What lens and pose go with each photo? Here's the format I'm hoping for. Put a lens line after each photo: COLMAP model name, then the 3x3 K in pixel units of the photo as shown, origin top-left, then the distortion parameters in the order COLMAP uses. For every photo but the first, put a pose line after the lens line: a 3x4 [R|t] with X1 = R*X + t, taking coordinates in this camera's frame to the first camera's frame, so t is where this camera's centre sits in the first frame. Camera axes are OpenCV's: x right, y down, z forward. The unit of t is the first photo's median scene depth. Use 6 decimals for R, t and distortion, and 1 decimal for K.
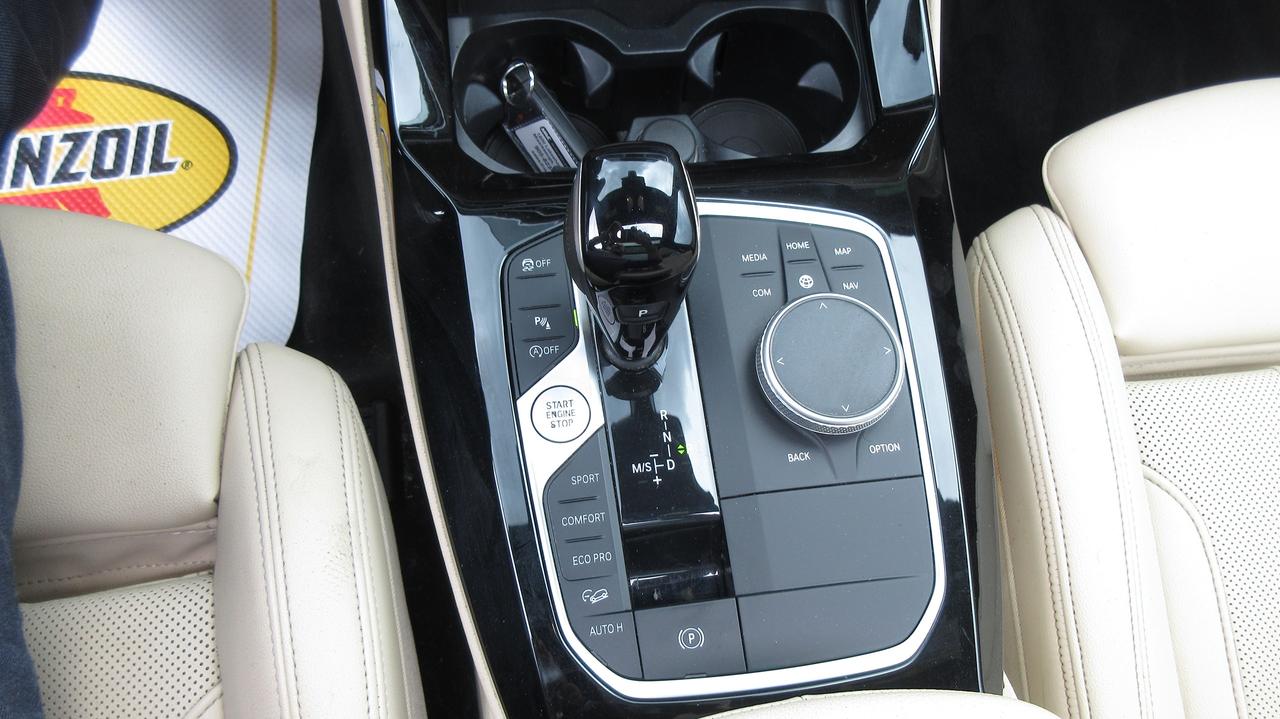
lens RADIAL K [[938.3, 0, 648.3], [0, 938.3, 349.1], [0, 0, 1]] dist [-0.020178, 0.010201]
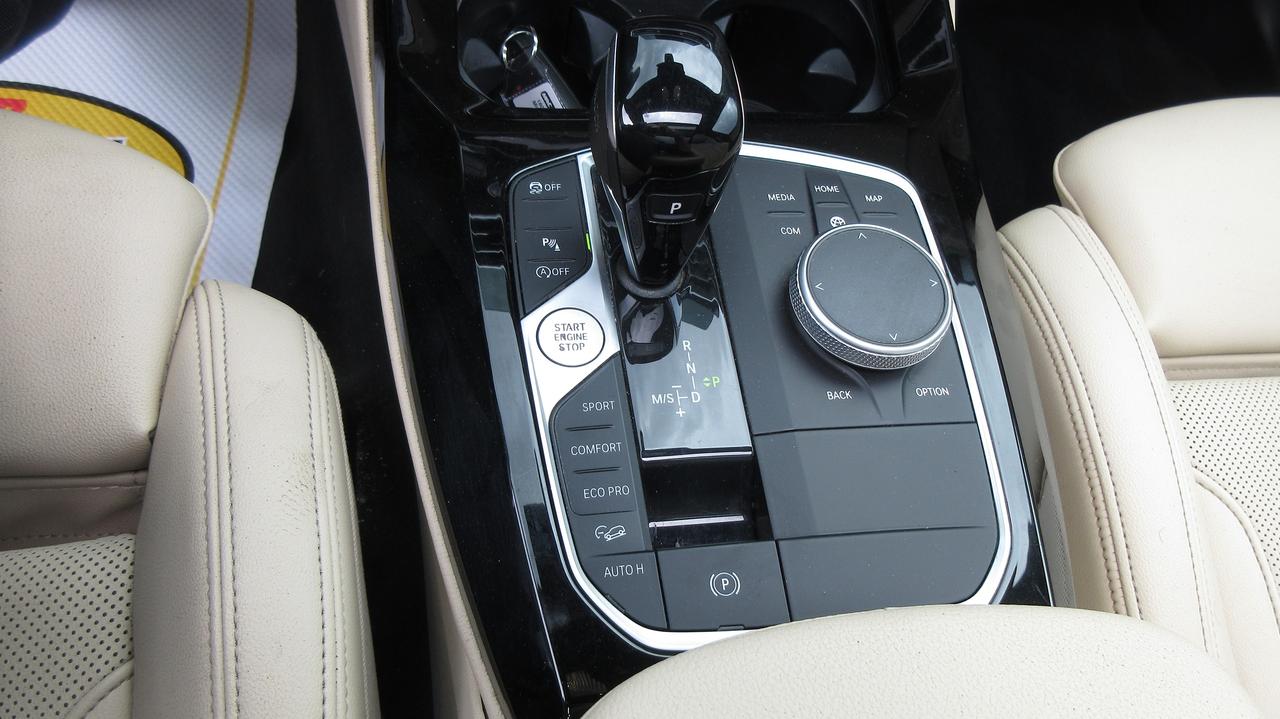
lens RADIAL K [[938.3, 0, 645.4], [0, 938.3, 346.8], [0, 0, 1]] dist [-0.020178, 0.010201]
pose [[0.997199, 0.039595, 0.063461, -0.072287], [-0.029055, 0.986826, -0.159155, 0.196456], [-0.068927, 0.156865, 0.985212, 0.123442]]
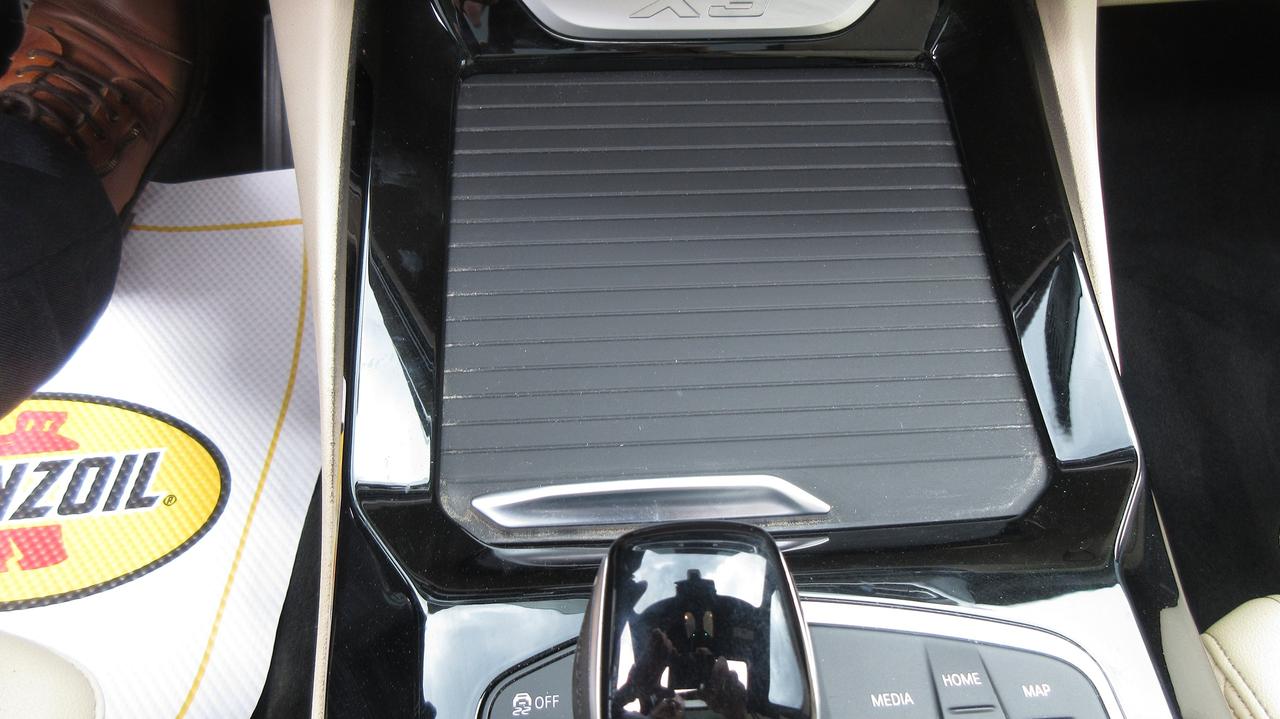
lens RADIAL K [[938.3, 0, 640.2], [0, 938.3, 346.2], [0, 0, 1]] dist [-0.020178, 0.010201]
pose [[0.997562, 0.004472, -0.069636, -0.008963], [-0.027716, 0.941243, -0.336590, -0.103686], [0.064039, 0.337699, 0.939073, 0.338694]]
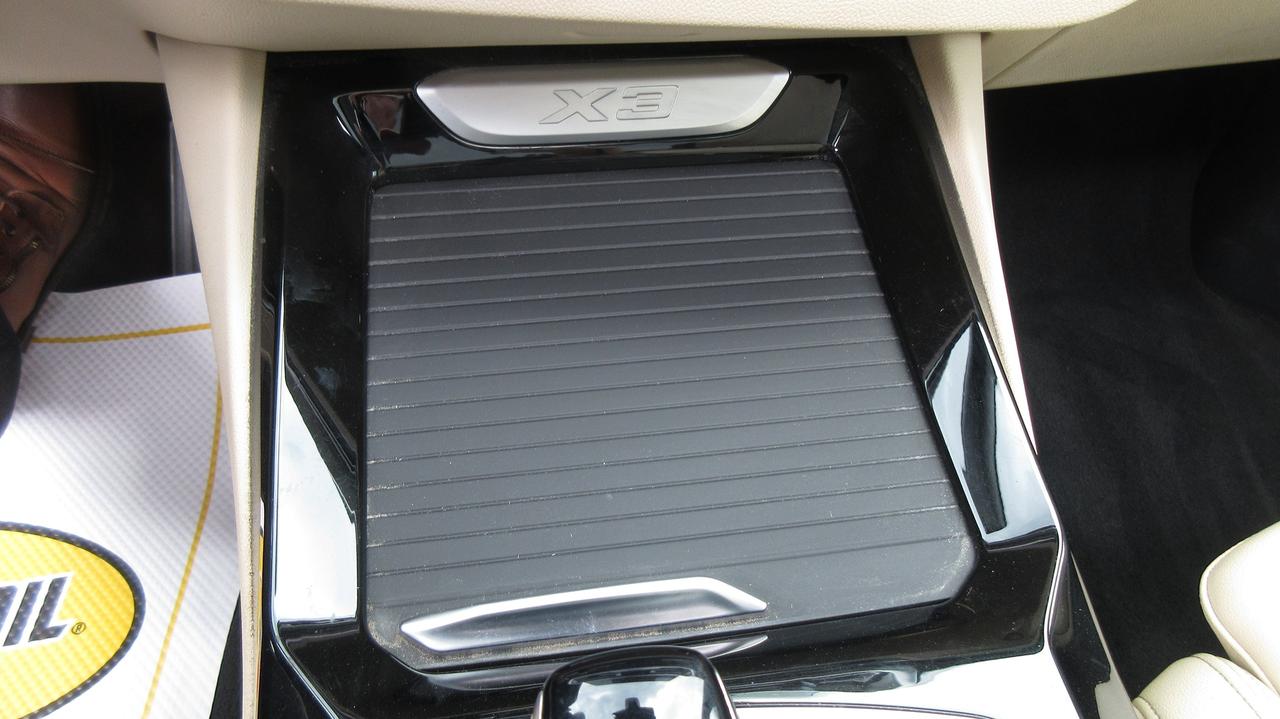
lens RADIAL K [[938.3, 0, 640.7], [0, 938.3, 341.1], [0, 0, 1]] dist [-0.020178, 0.010201]
pose [[0.998437, -0.055169, 0.008952, -0.003678], [0.054056, 0.912487, -0.405520, -0.136563], [0.014204, 0.405370, 0.914042, 0.326055]]
